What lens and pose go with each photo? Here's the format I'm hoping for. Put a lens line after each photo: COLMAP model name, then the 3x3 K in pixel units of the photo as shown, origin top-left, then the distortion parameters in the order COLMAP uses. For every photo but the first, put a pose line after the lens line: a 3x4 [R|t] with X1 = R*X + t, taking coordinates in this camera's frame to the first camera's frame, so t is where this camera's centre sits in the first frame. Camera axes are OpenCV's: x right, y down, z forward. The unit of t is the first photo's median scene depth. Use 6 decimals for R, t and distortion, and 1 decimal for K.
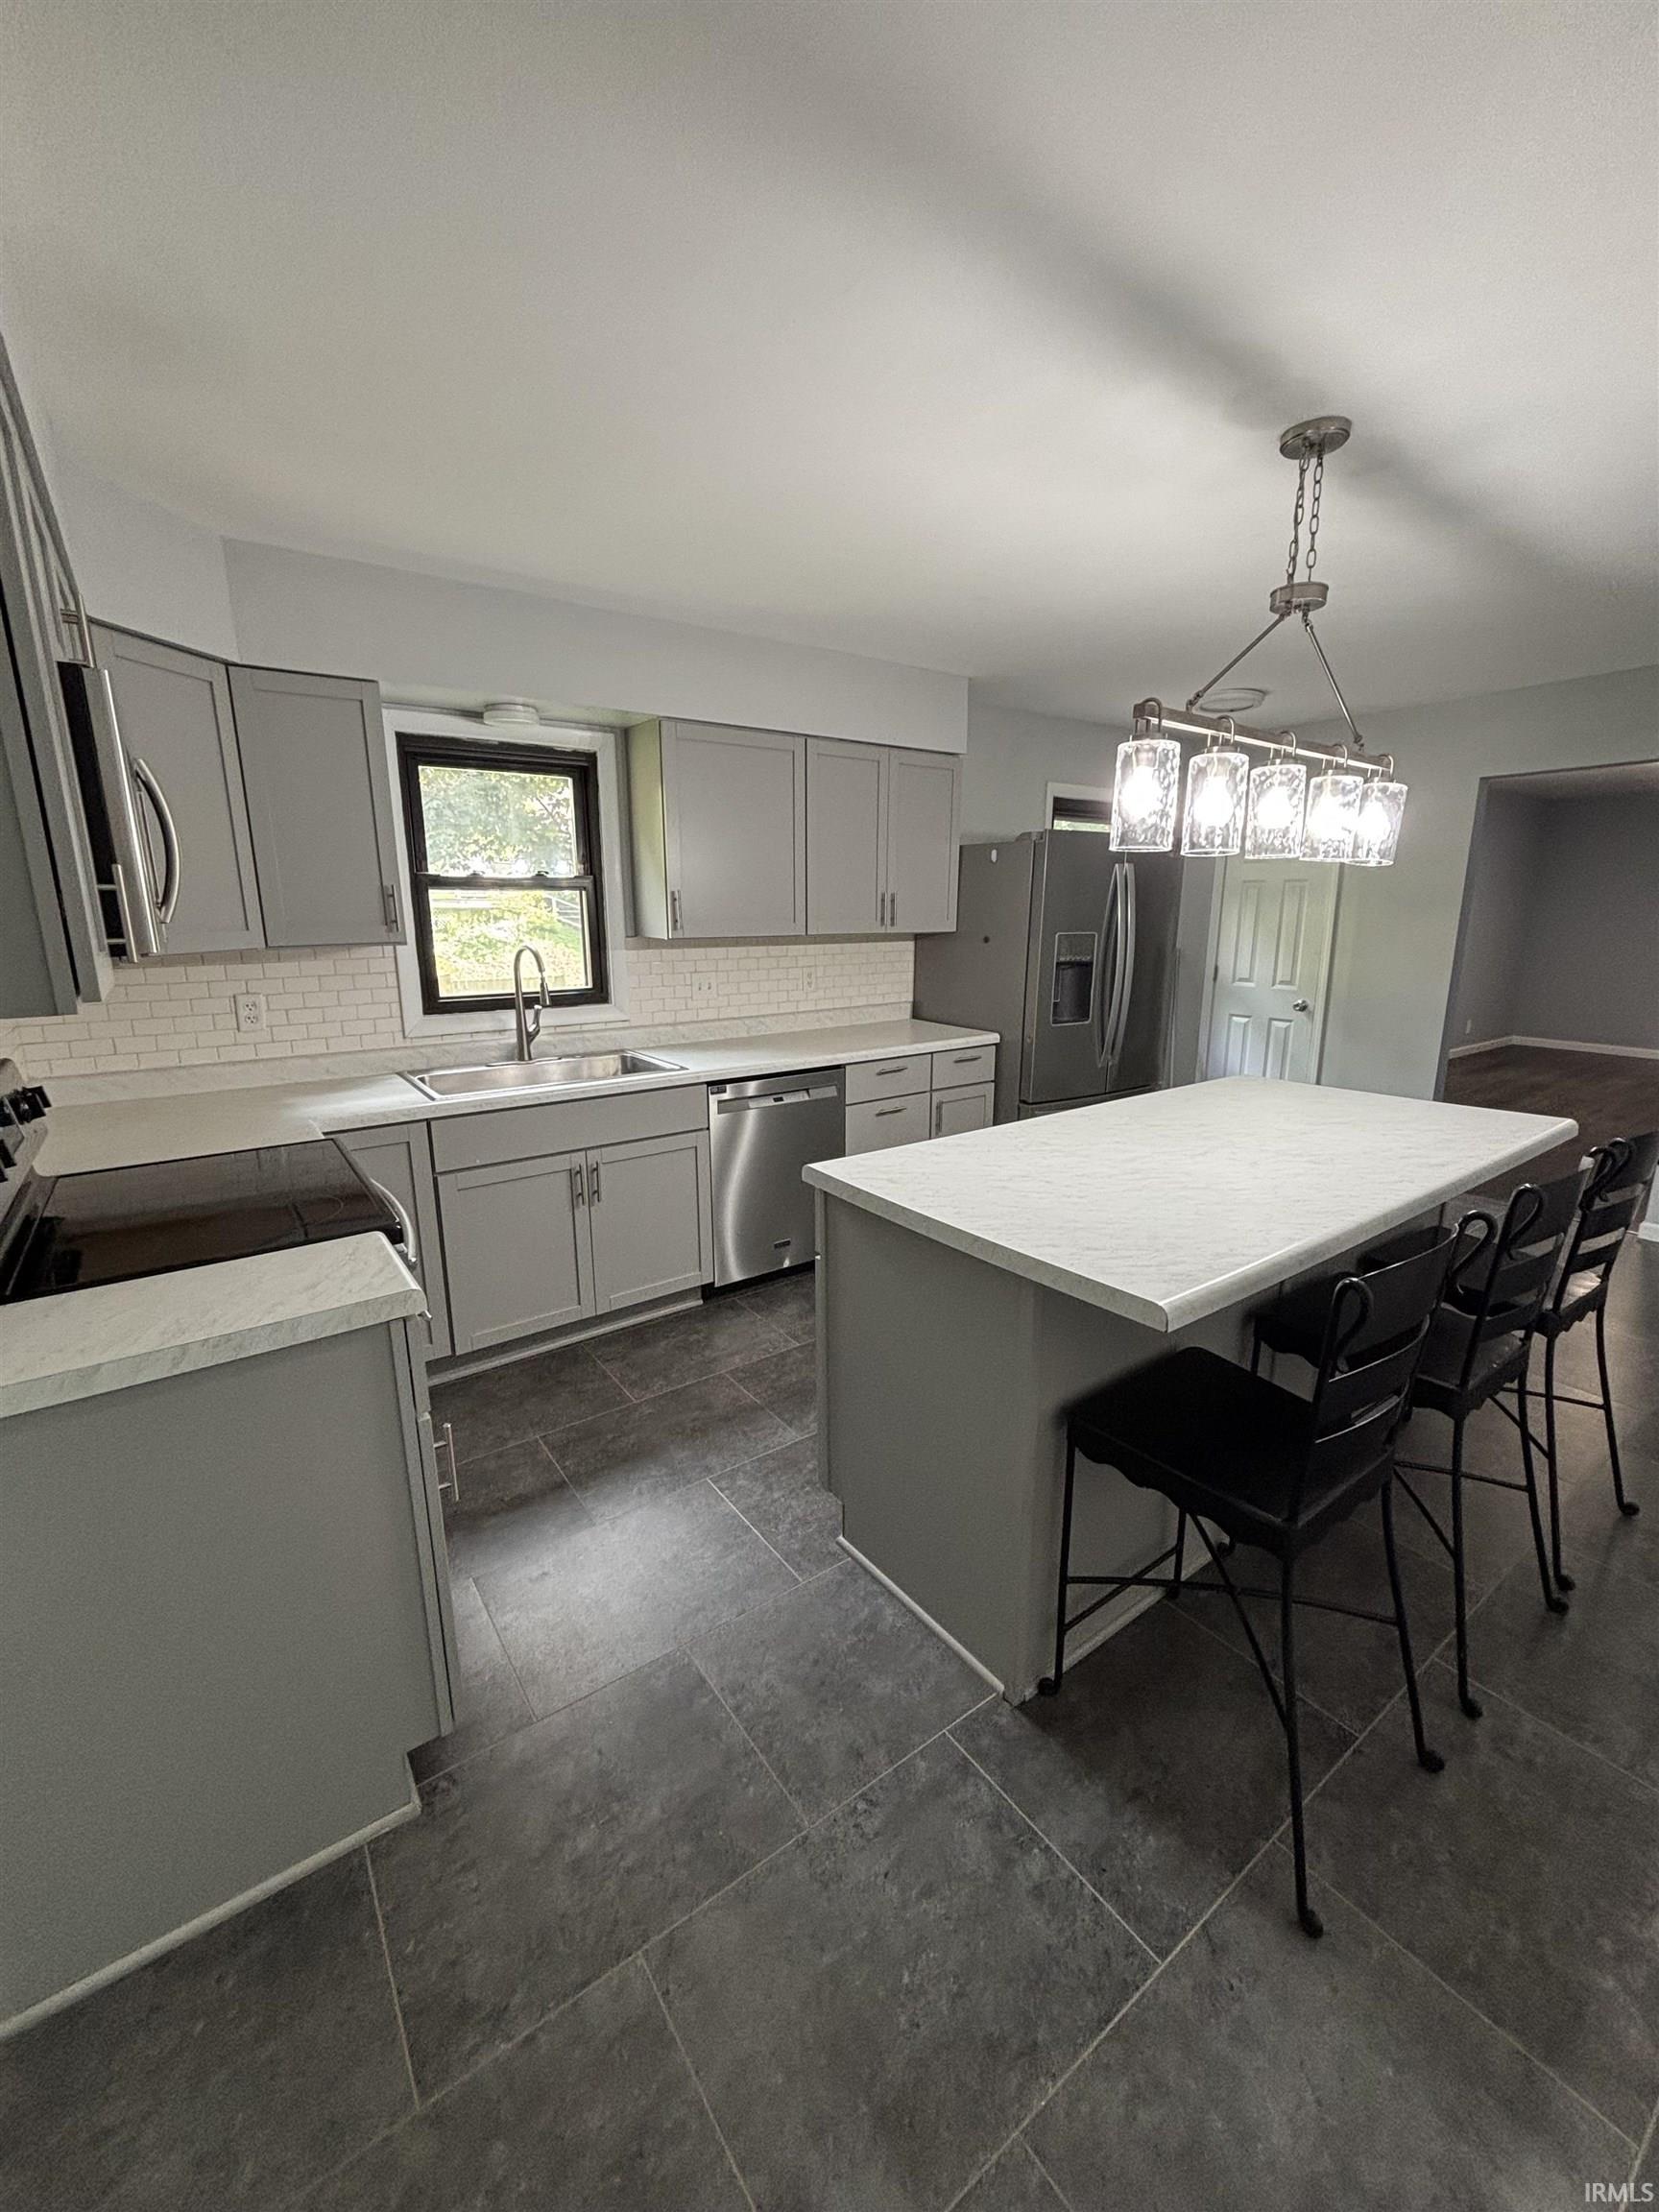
lens RADIAL K [[889.1, 0, 824.1], [0, 889.1, 1108.0], [0, 0, 1]] dist [0.003260, 0.000114]
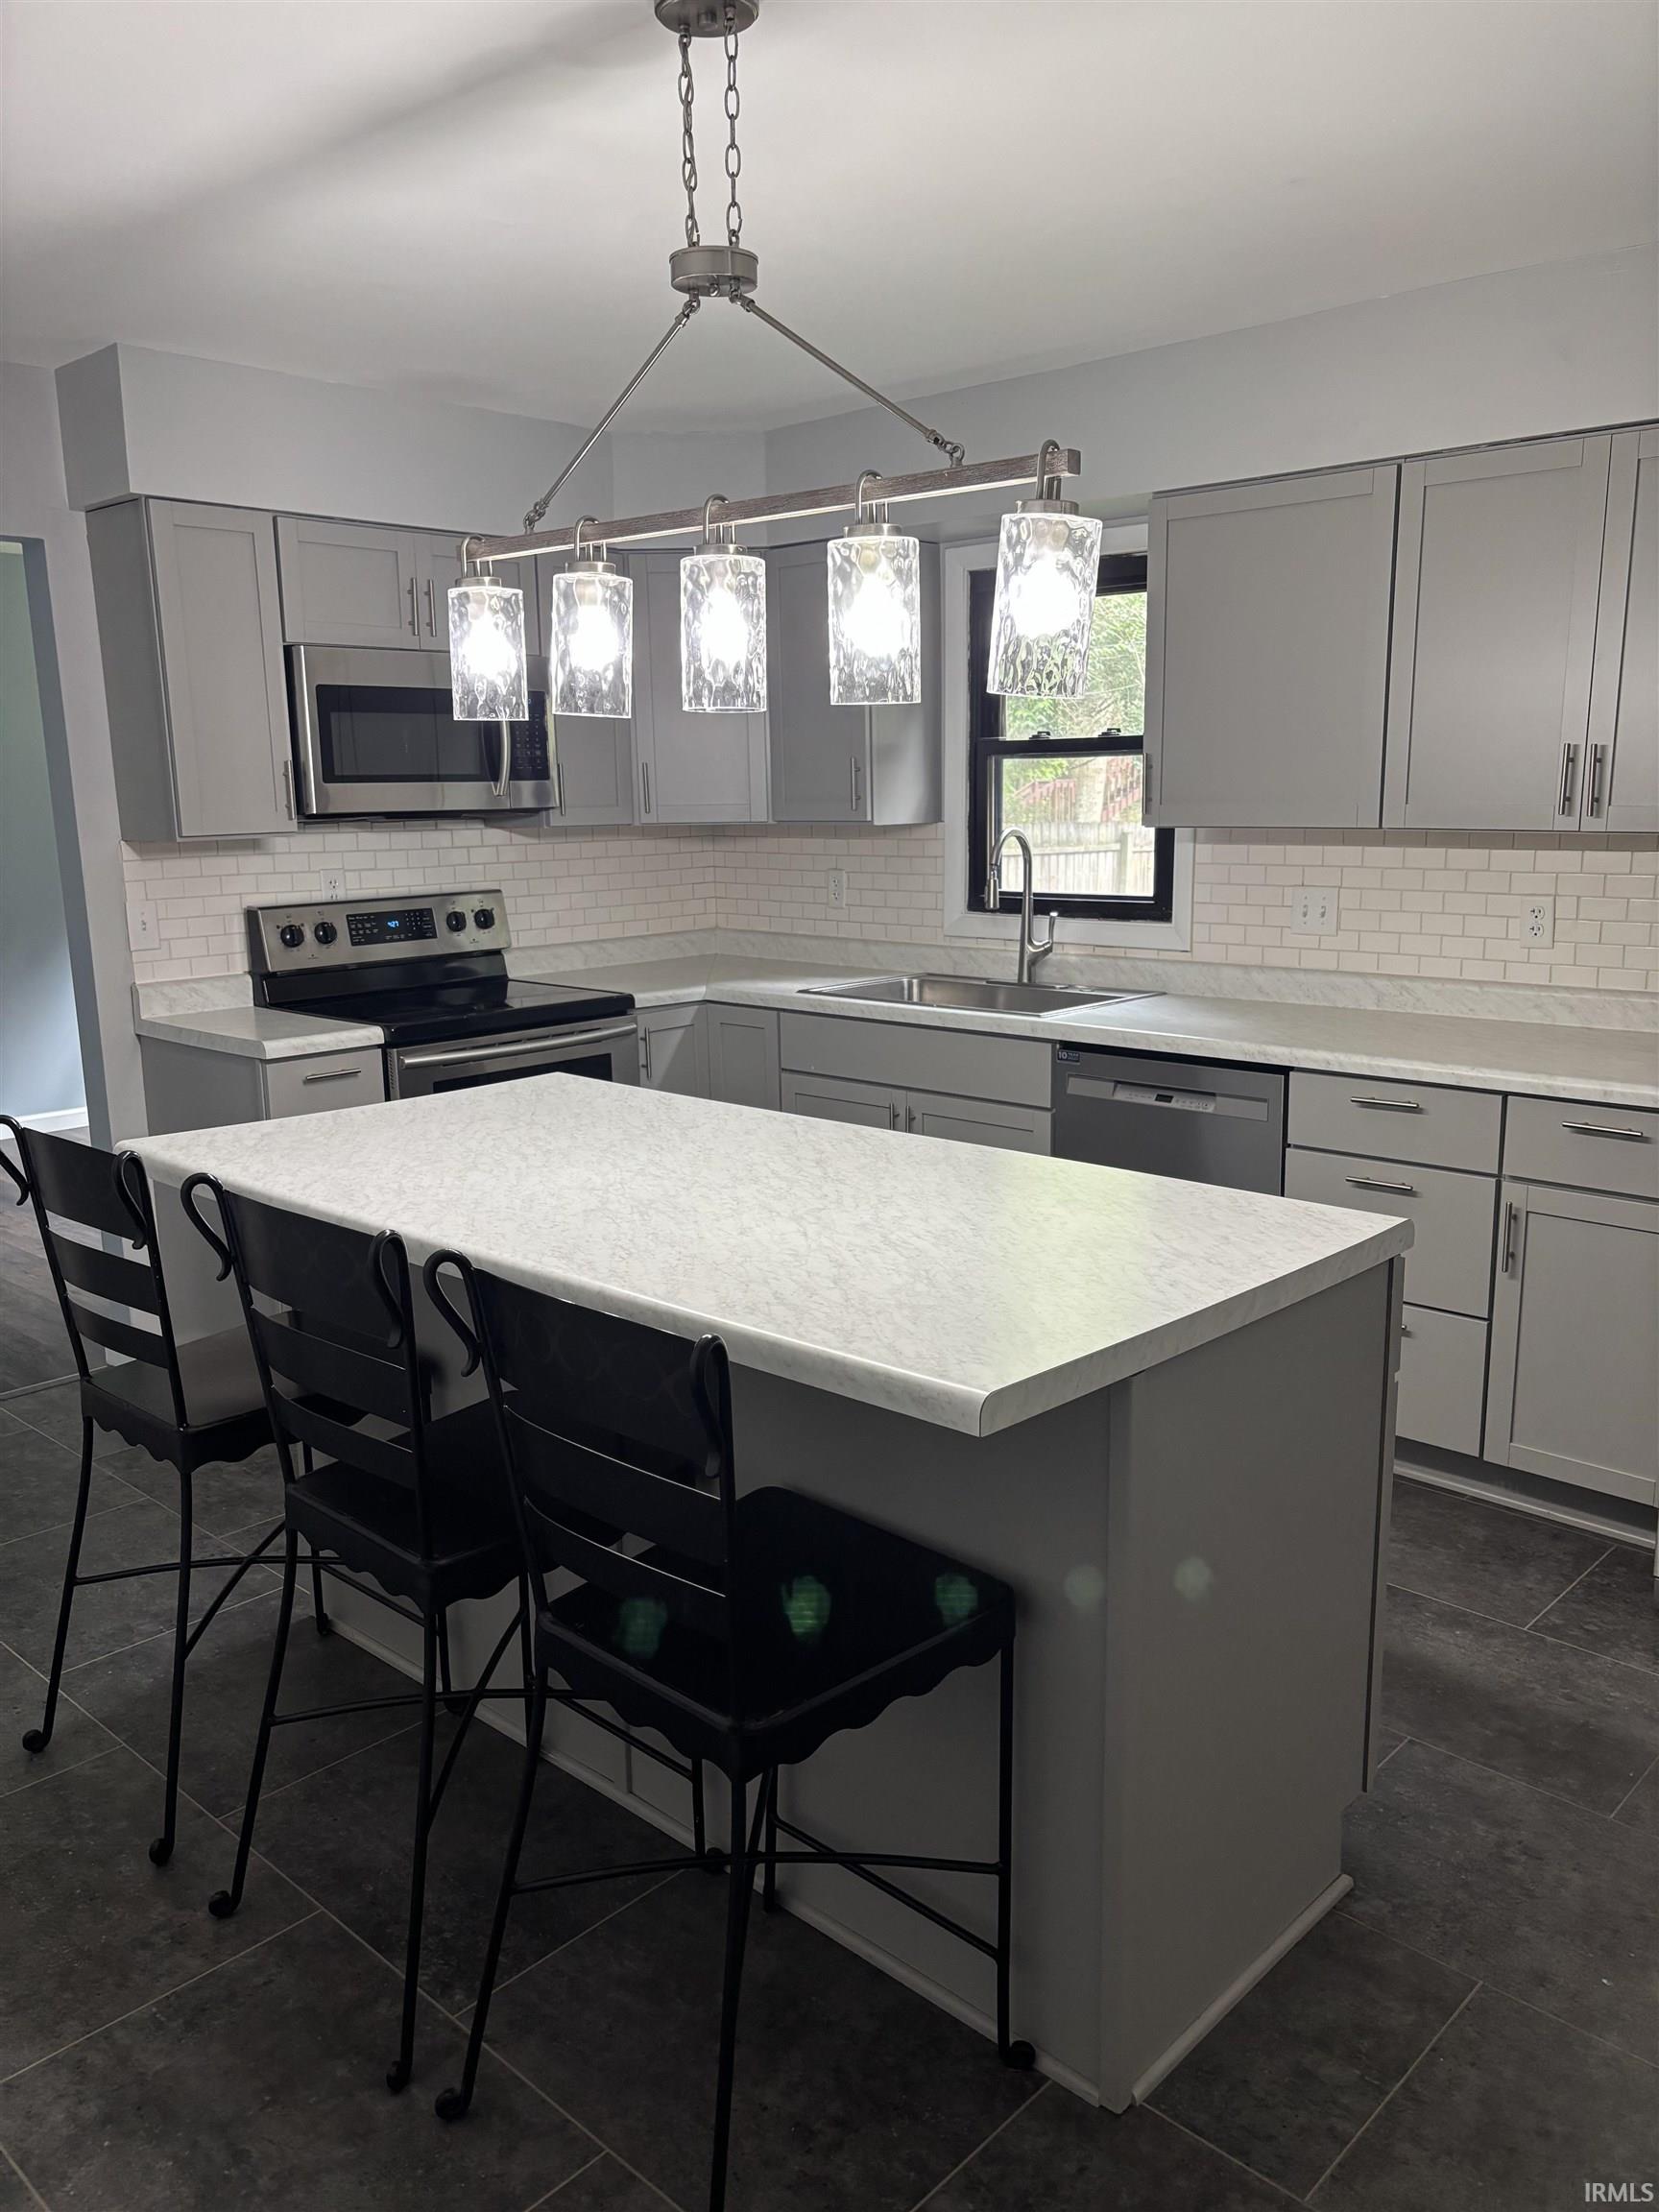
lens RADIAL K [[1675.6, 0, 812.9], [0, 1675.6, 1107.5], [0, 0, 1]] dist [0.011997, -0.000759]
pose [[0.183583, 0.188975, -0.964669, 0.968456], [-0.205118, 0.967110, 0.150417, -0.121253], [0.961366, 0.170257, 0.216307, 0.512111]]
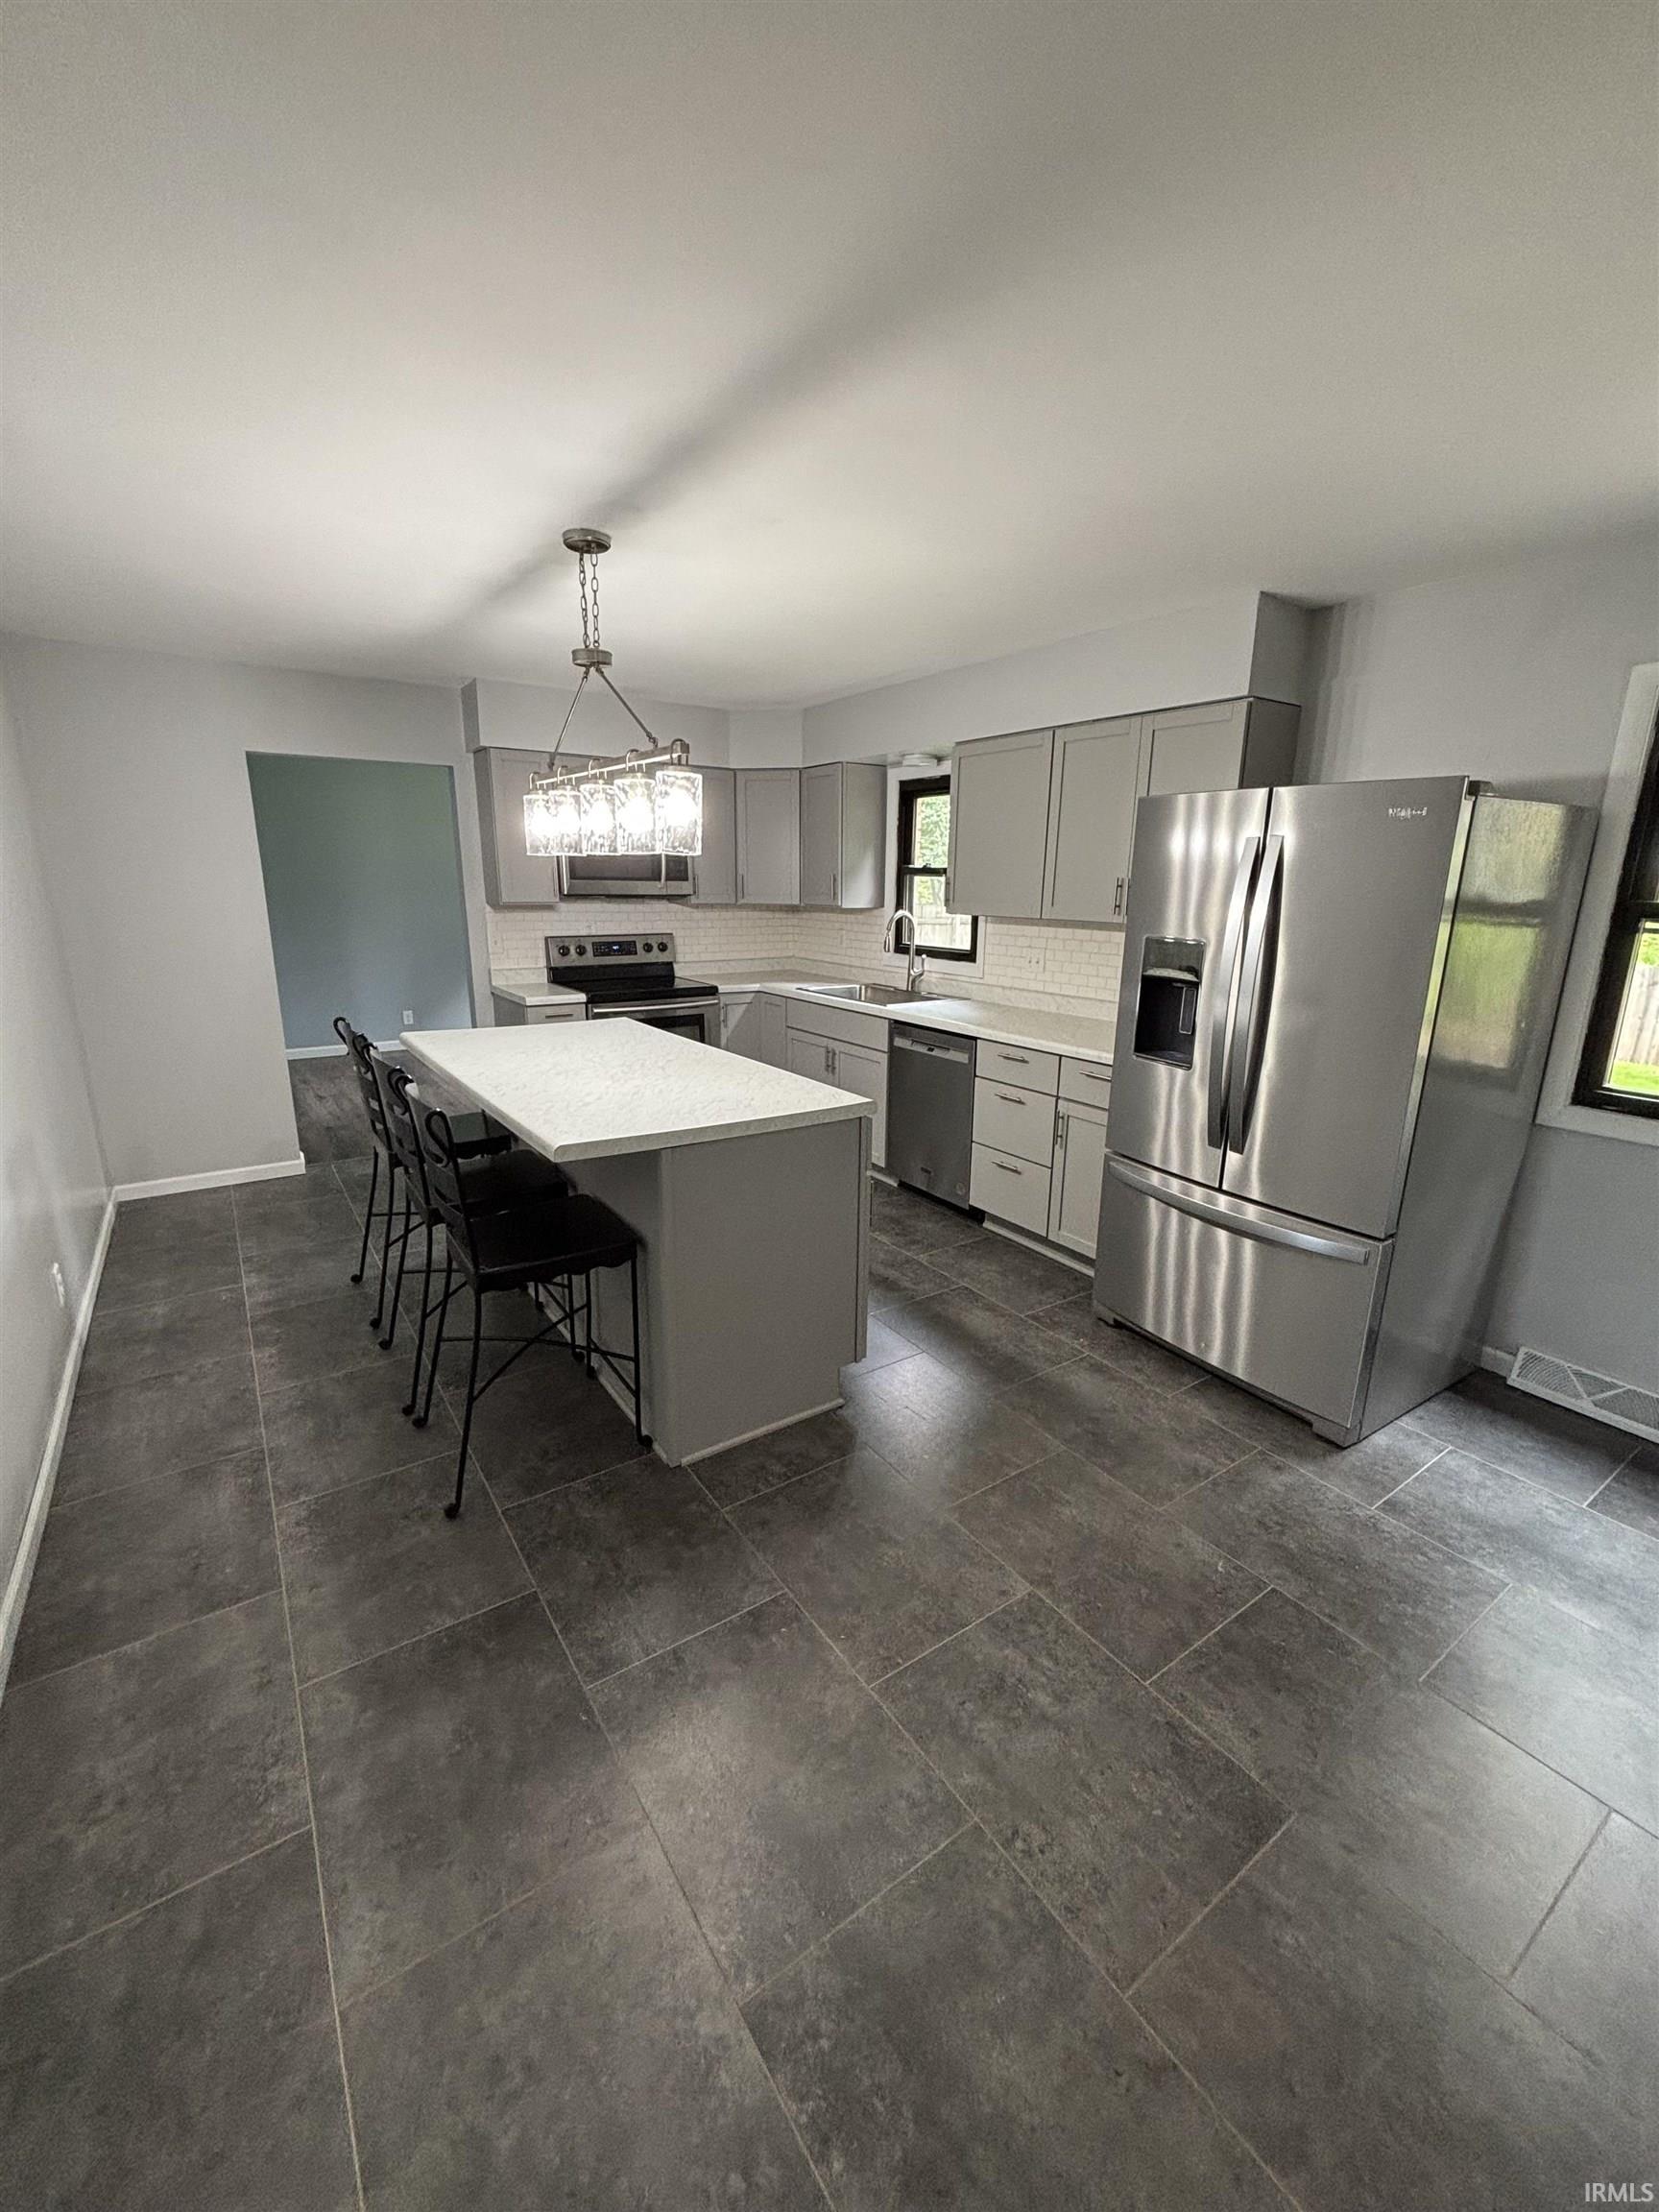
lens RADIAL K [[889.1, 0, 815.9], [0, 889.1, 1093.9], [0, 0, 1]] dist [0.003260, 0.000114]
pose [[-0.028998, 0.236793, -0.971127, 1.107259], [-0.233954, 0.942943, 0.236906, -0.196551], [0.971815, 0.234069, 0.028055, 0.804943]]
